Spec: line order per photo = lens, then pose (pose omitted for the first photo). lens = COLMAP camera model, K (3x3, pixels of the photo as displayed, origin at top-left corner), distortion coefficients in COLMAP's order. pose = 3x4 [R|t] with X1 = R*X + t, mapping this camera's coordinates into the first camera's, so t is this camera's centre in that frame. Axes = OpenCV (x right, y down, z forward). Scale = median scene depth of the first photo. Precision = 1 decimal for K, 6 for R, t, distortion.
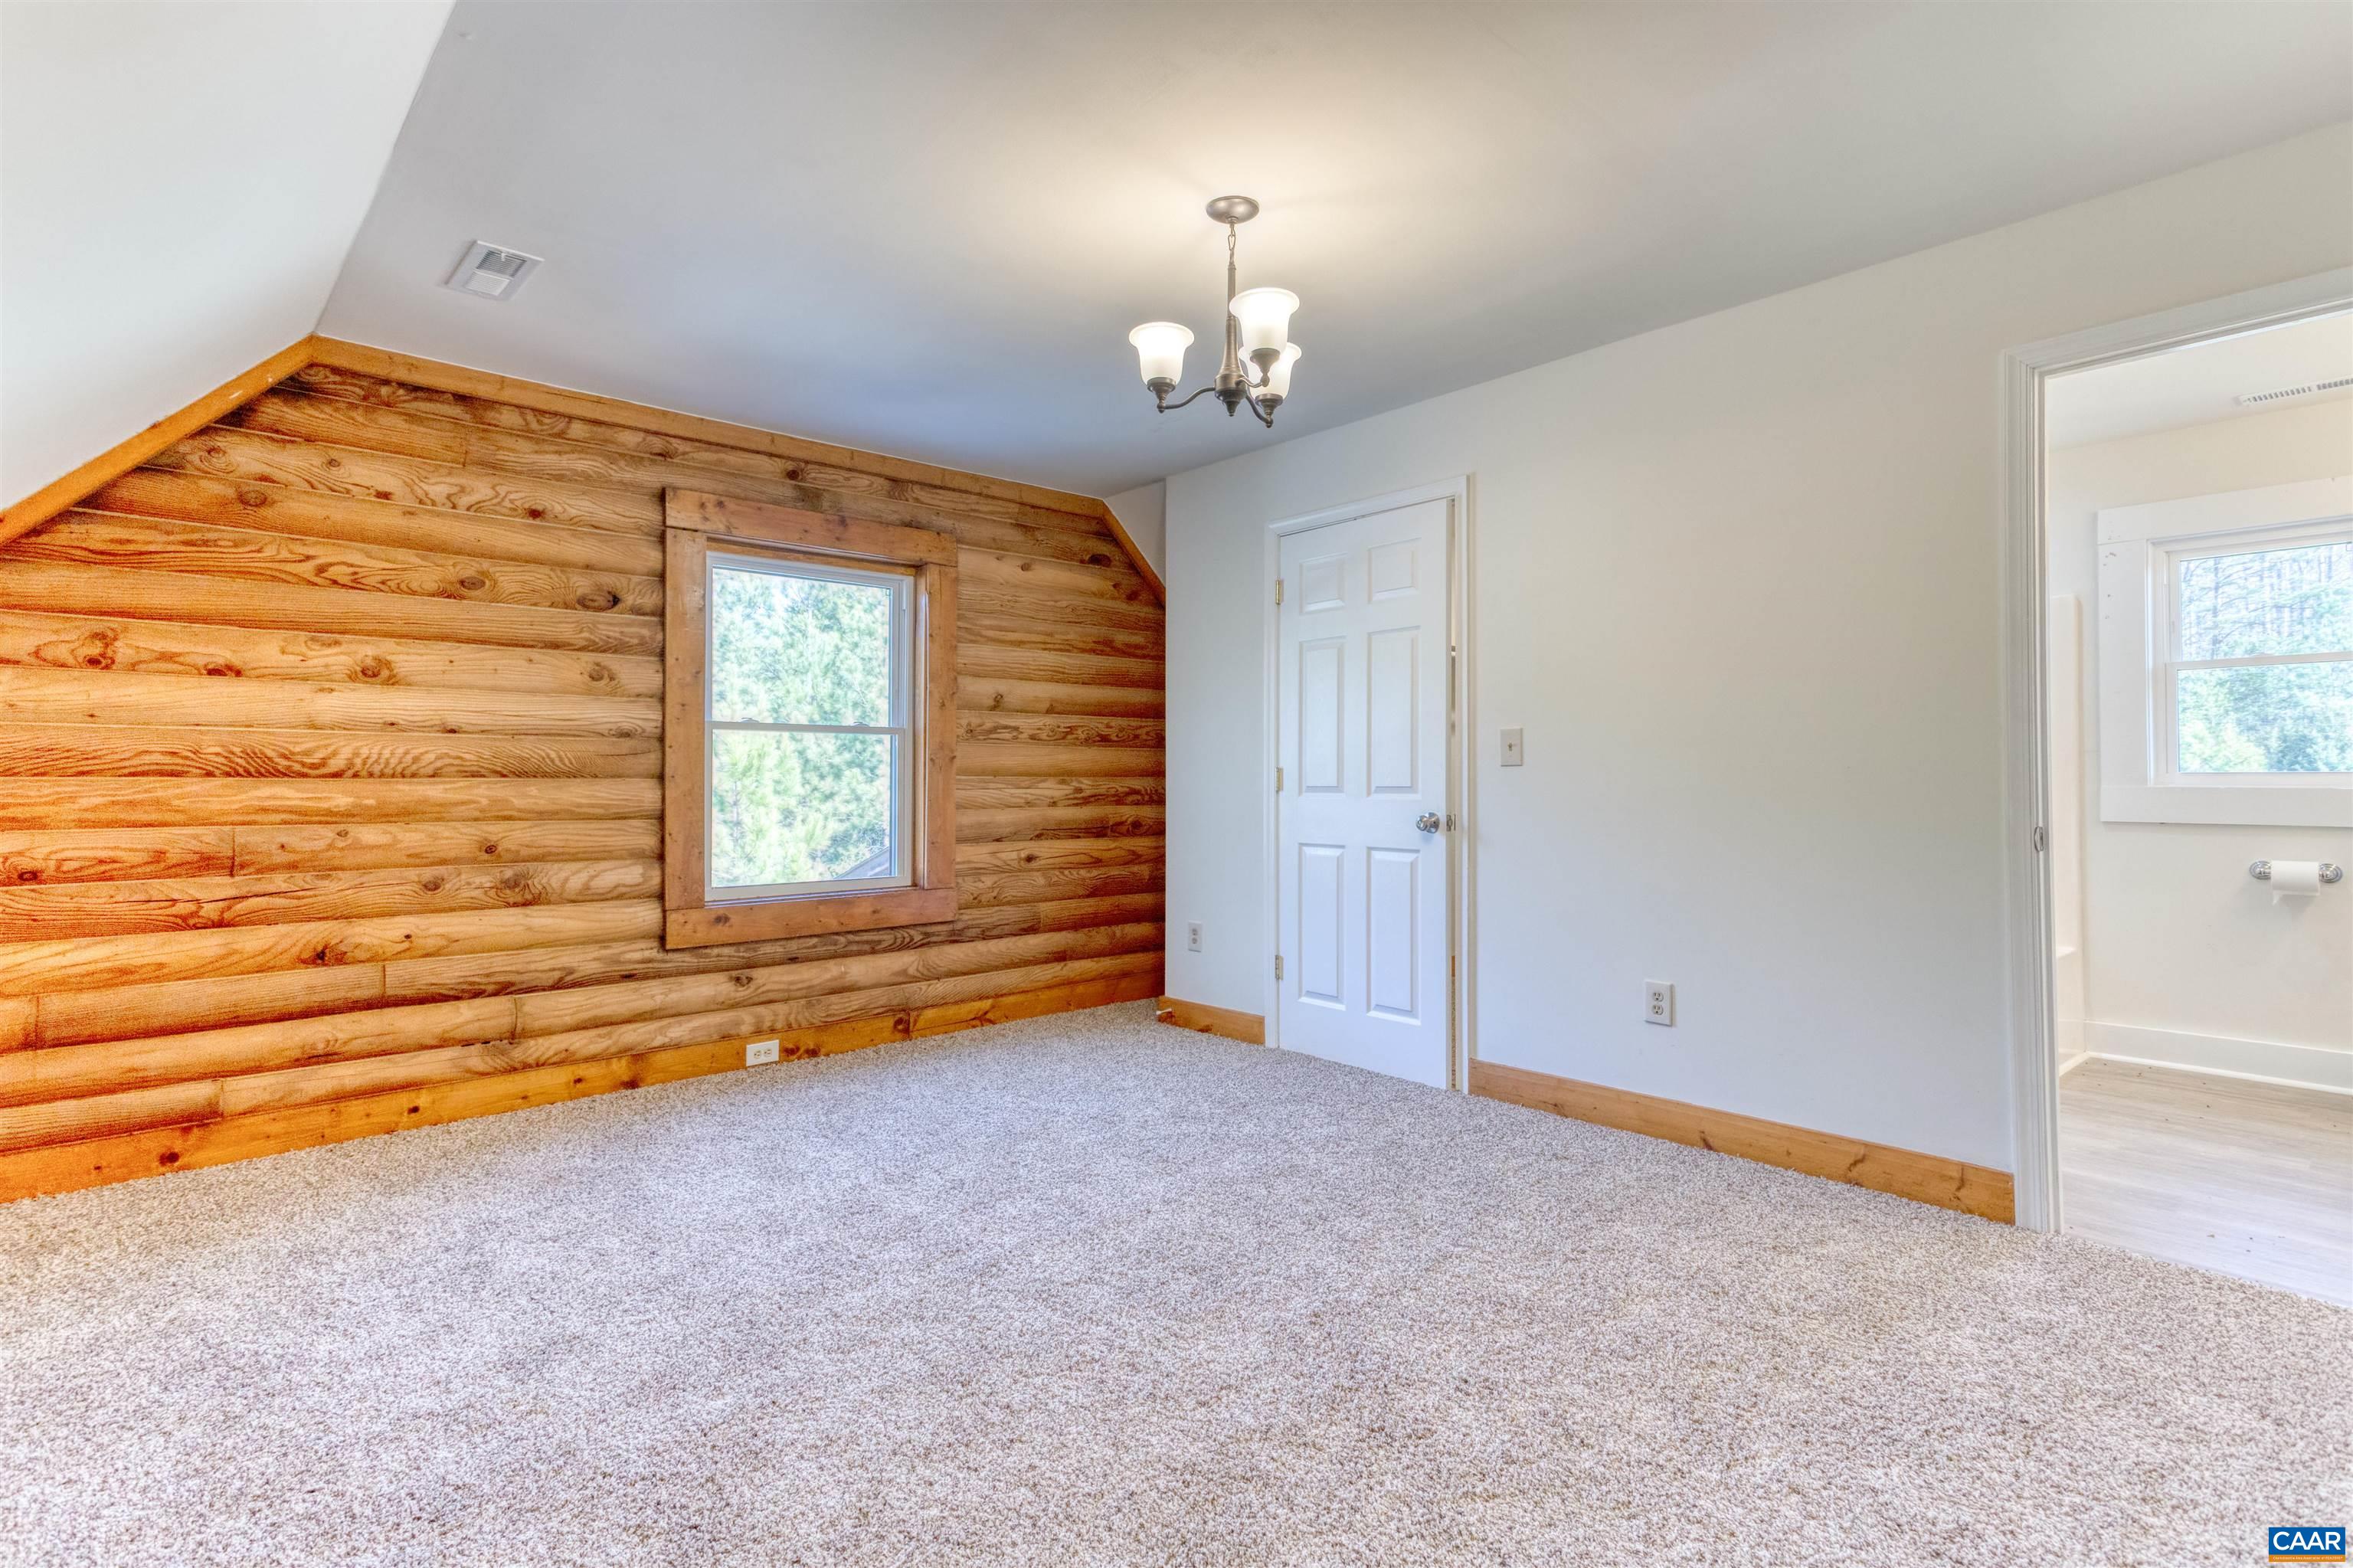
lens RADIAL K [[1156.5, 0, 1168.6], [0, 1156.5, 761.3], [0, 0, 1]] dist [0.021663, 0.009227]
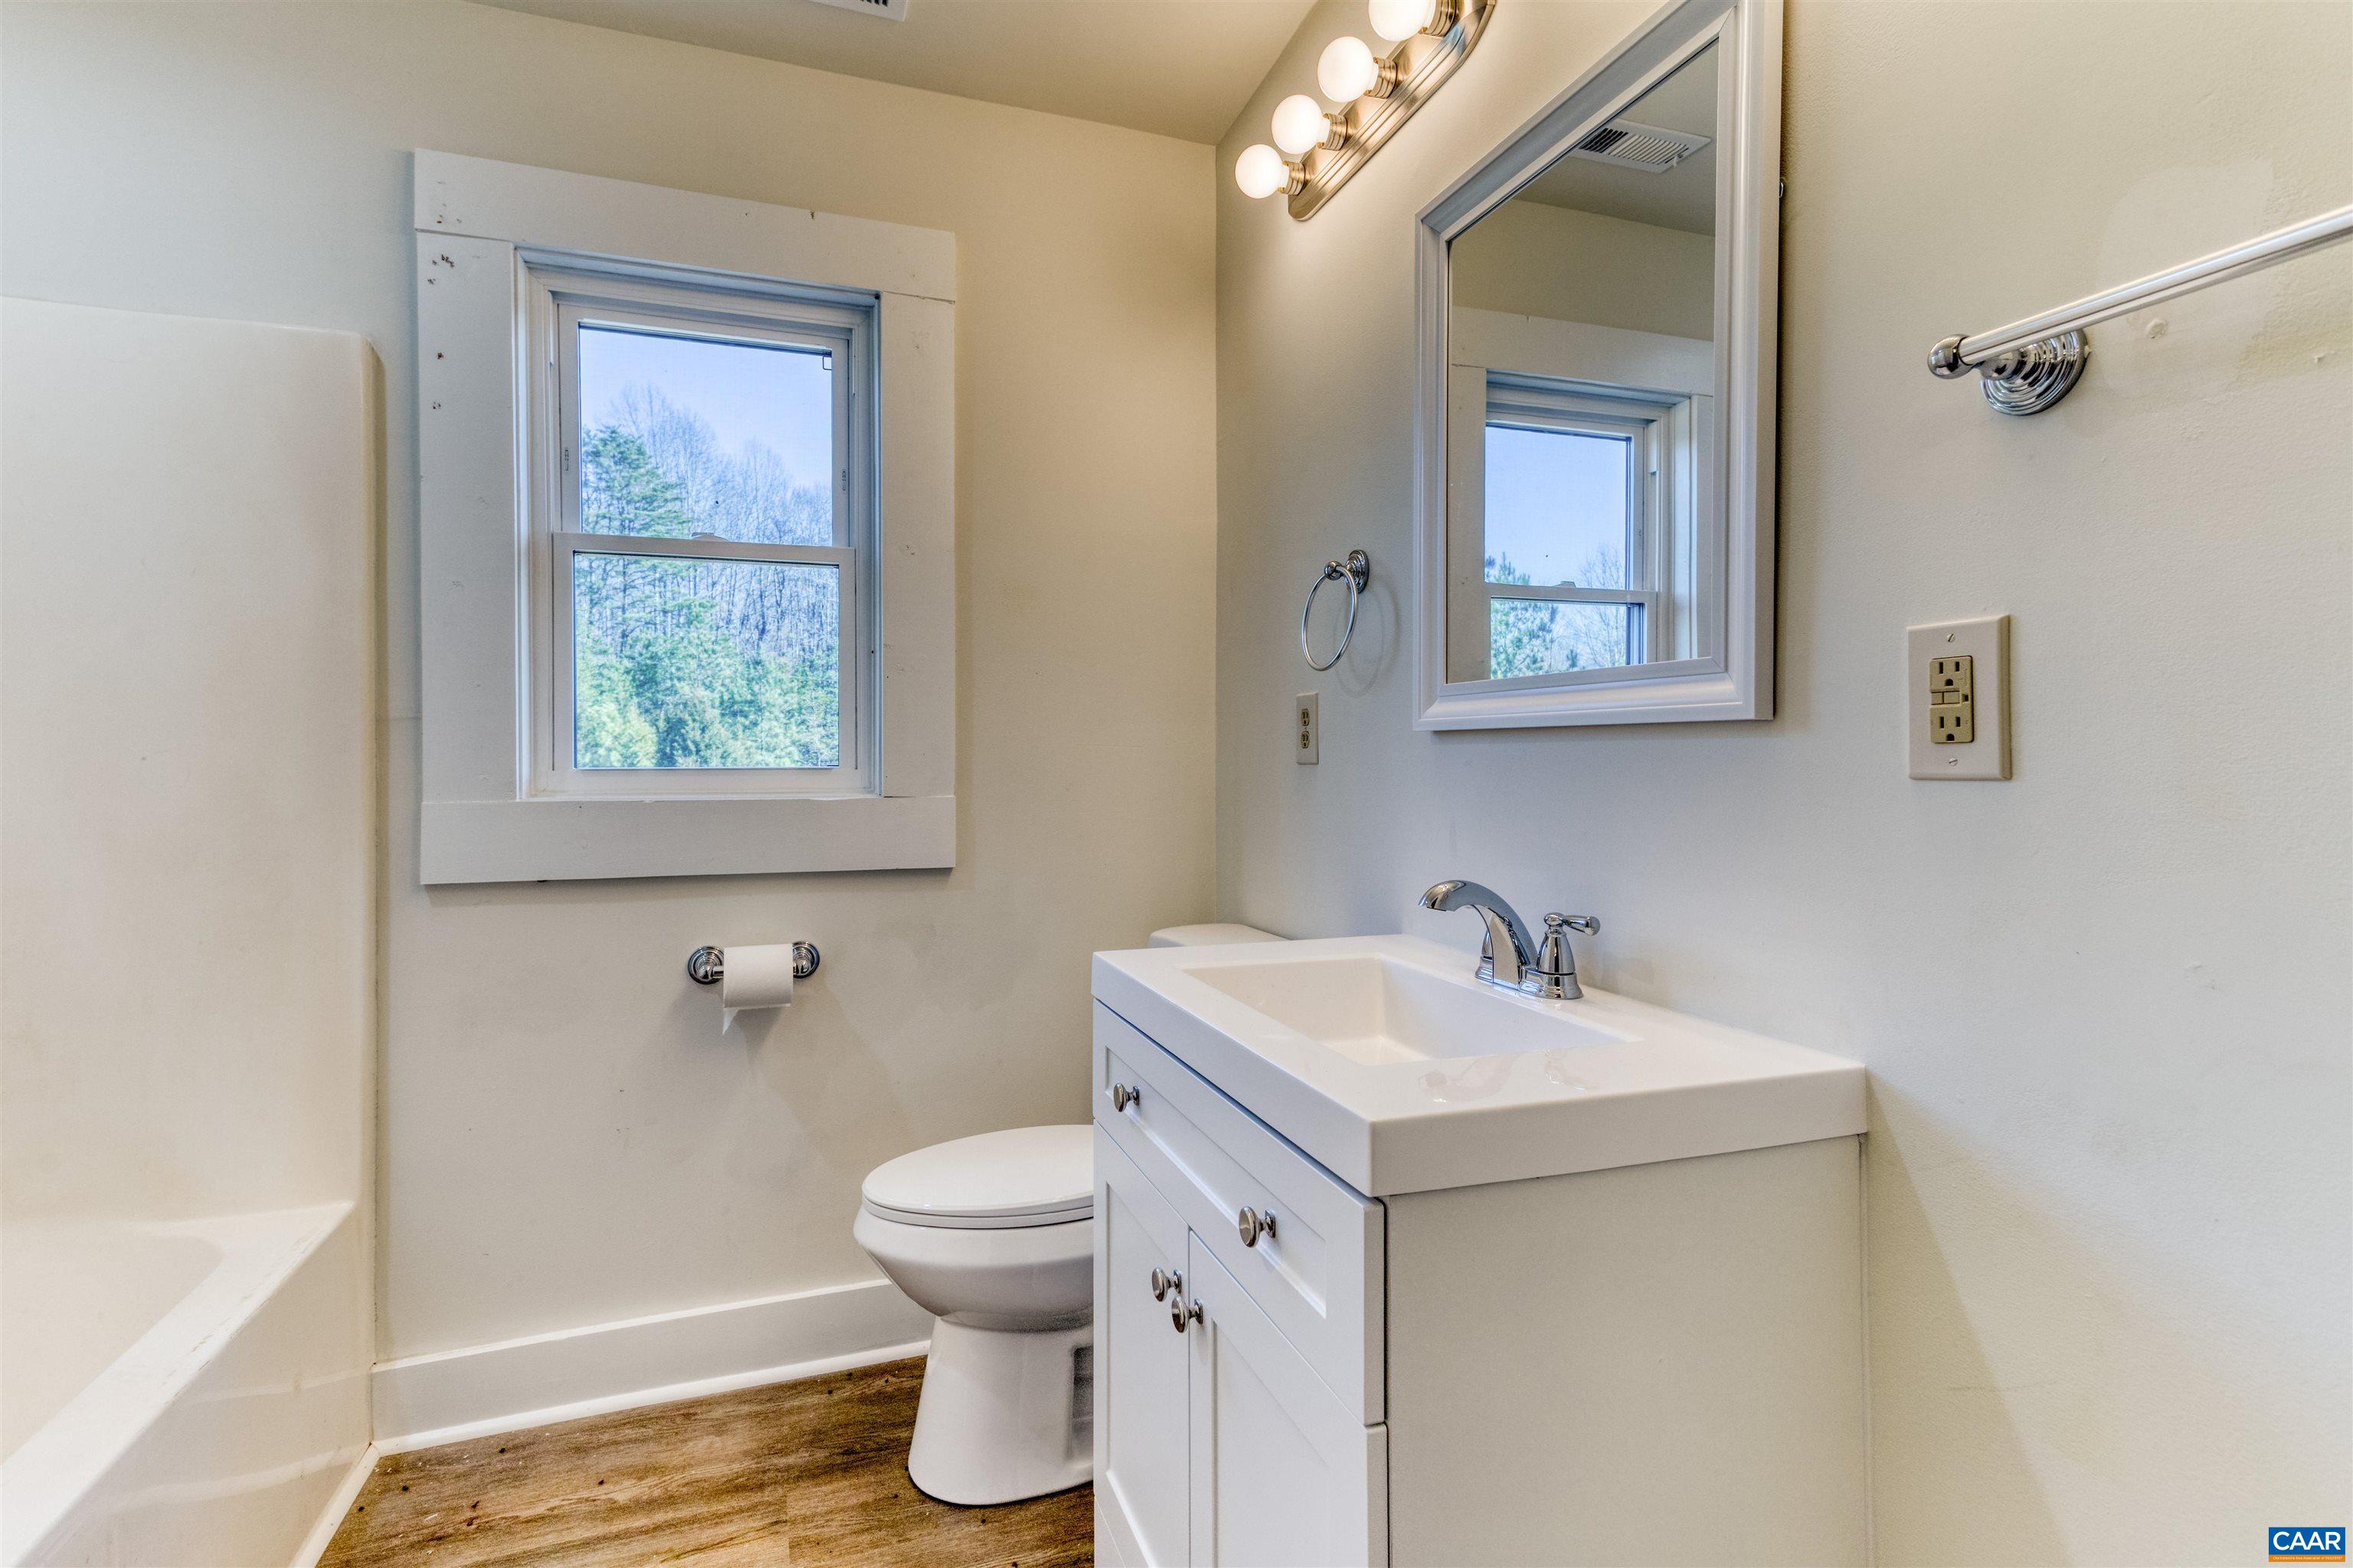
lens RADIAL K [[1156.5, 0, 1168.6], [0, 1156.5, 761.3], [0, 0, 1]] dist [0.021663, 0.009227]
pose [[0.395733, -0.003989, 0.918357, 0.196595], [-0.017348, 0.999780, 0.011818, -0.001244], [-0.918202, -0.020608, 0.395577, 0.225108]]
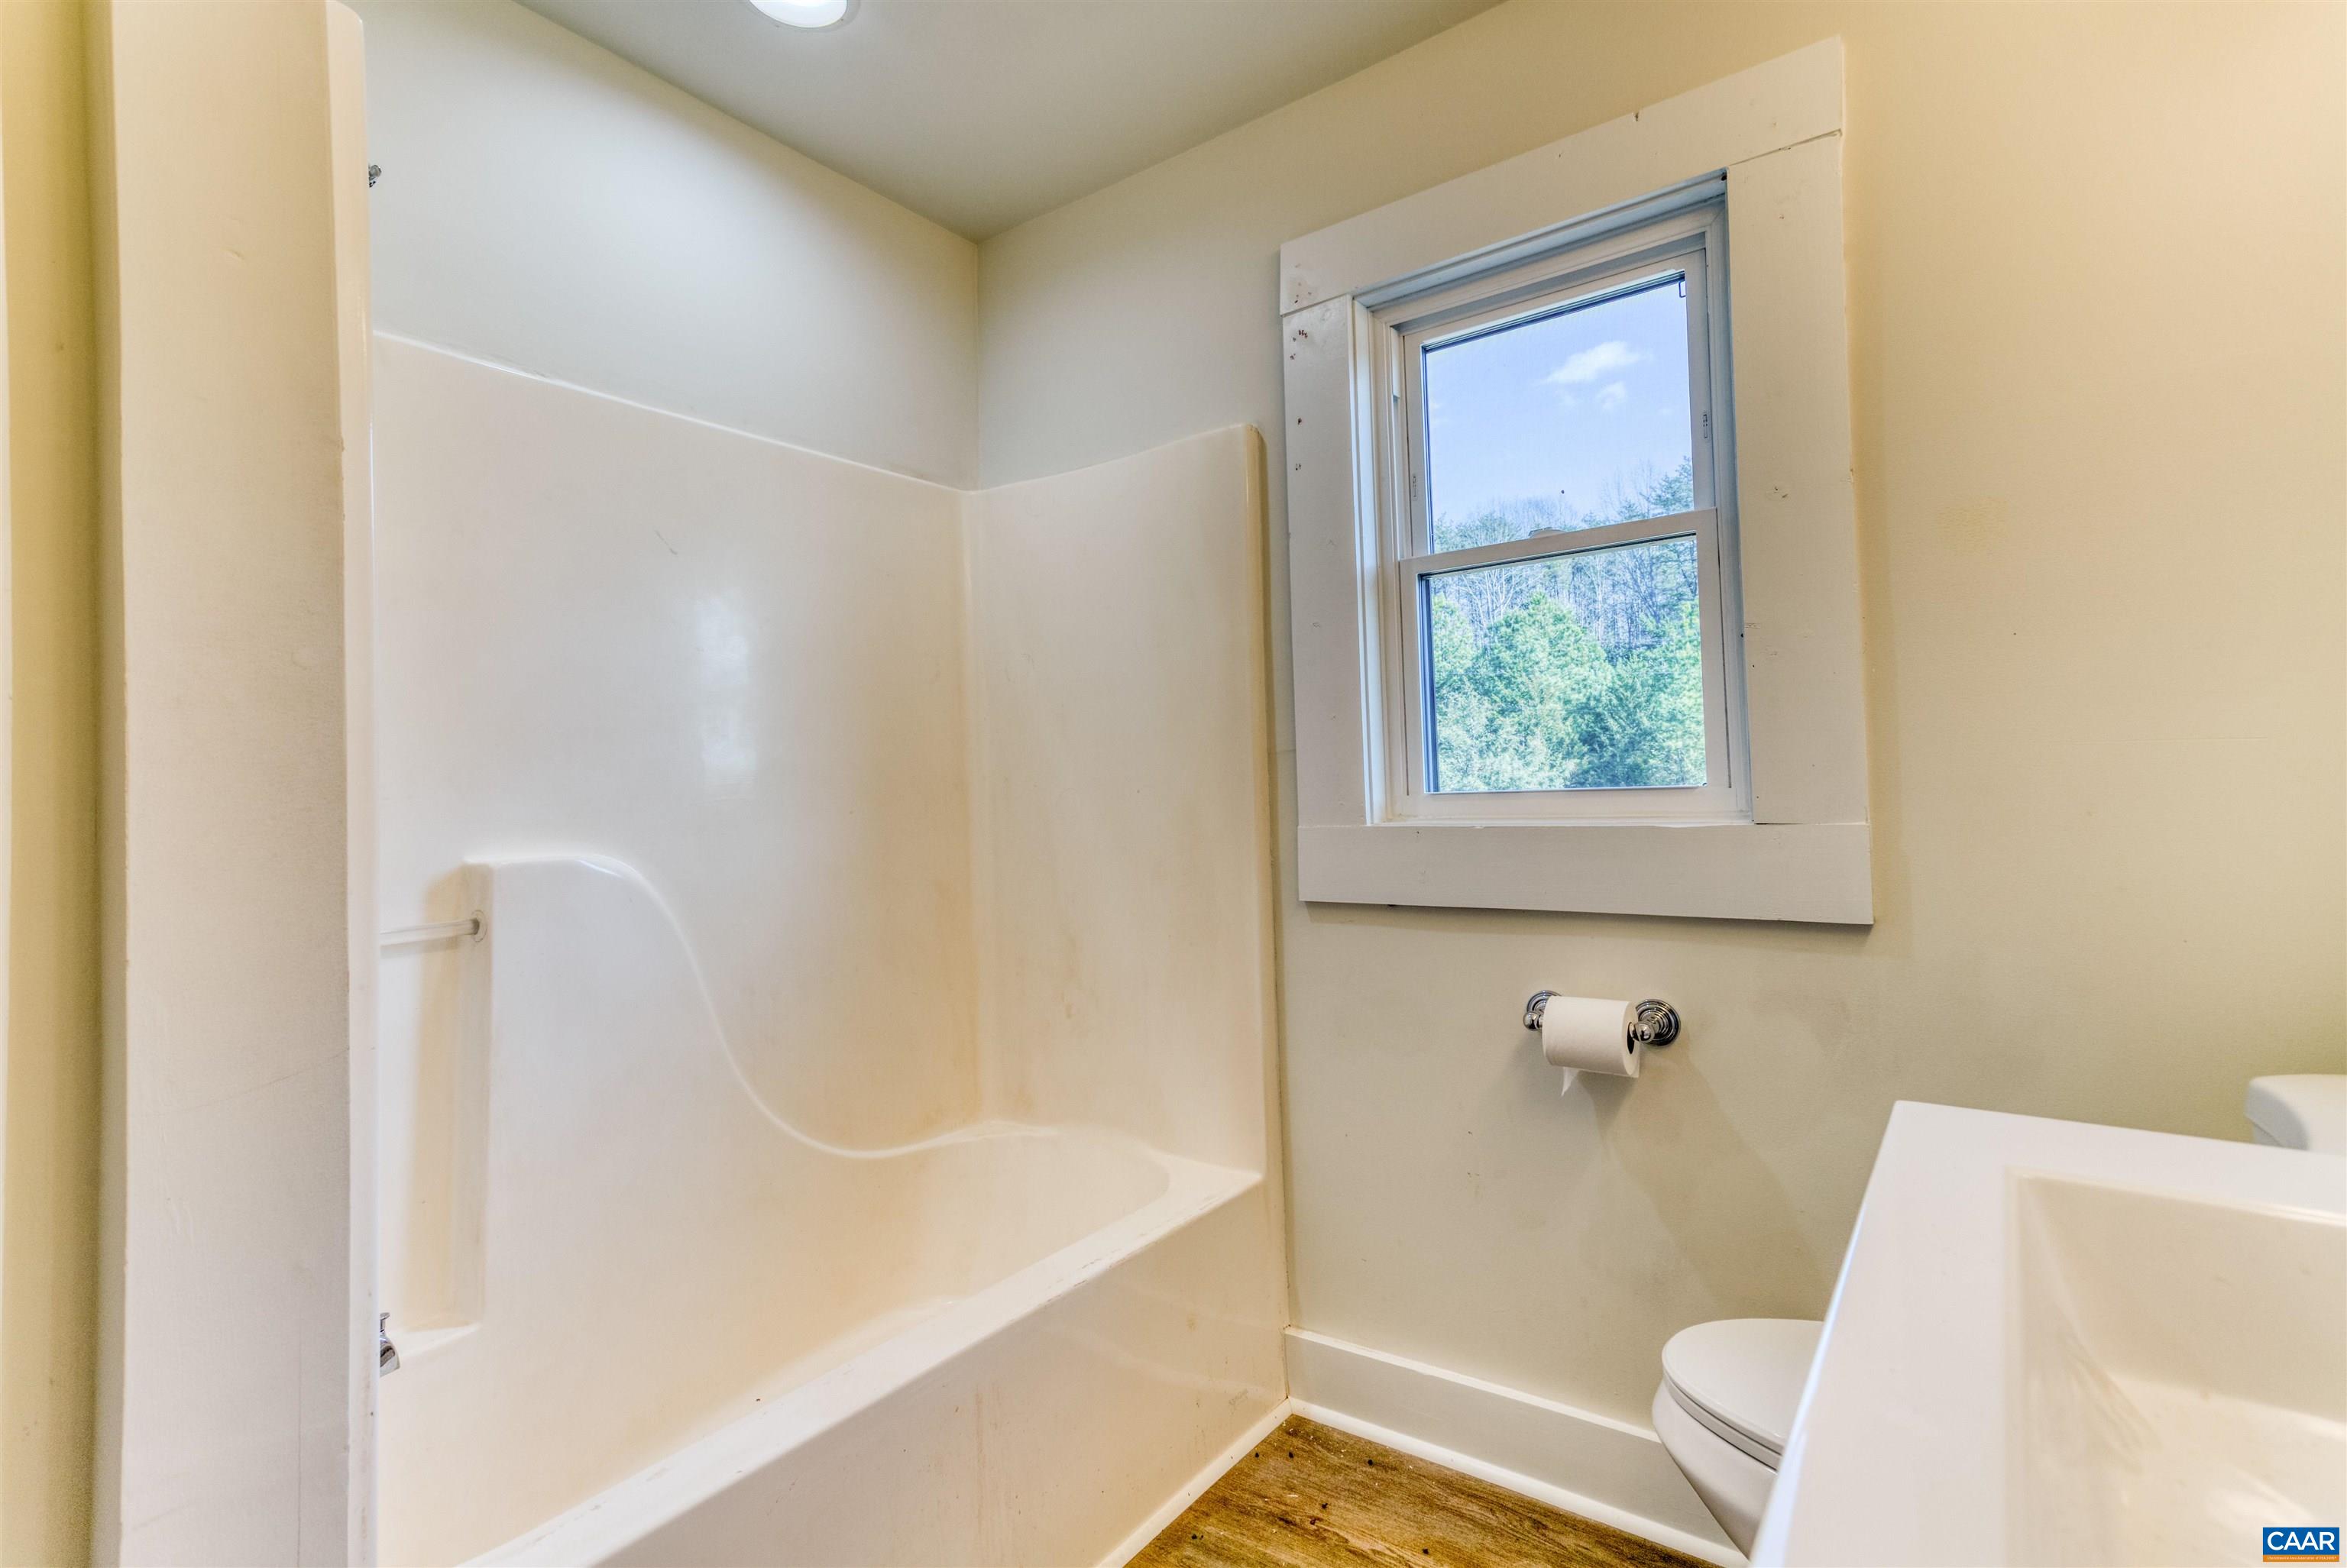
lens RADIAL K [[1112.4, 0, 1168.4], [0, 1112.4, 763.5], [0, 0, 1]] dist [0.029976, 0.000510]
pose [[0.980242, -0.024161, 0.196320, 0.251651], [0.026041, 0.999636, -0.007000, -0.000786], [-0.196080, 0.011974, 0.980515, 0.220549]]
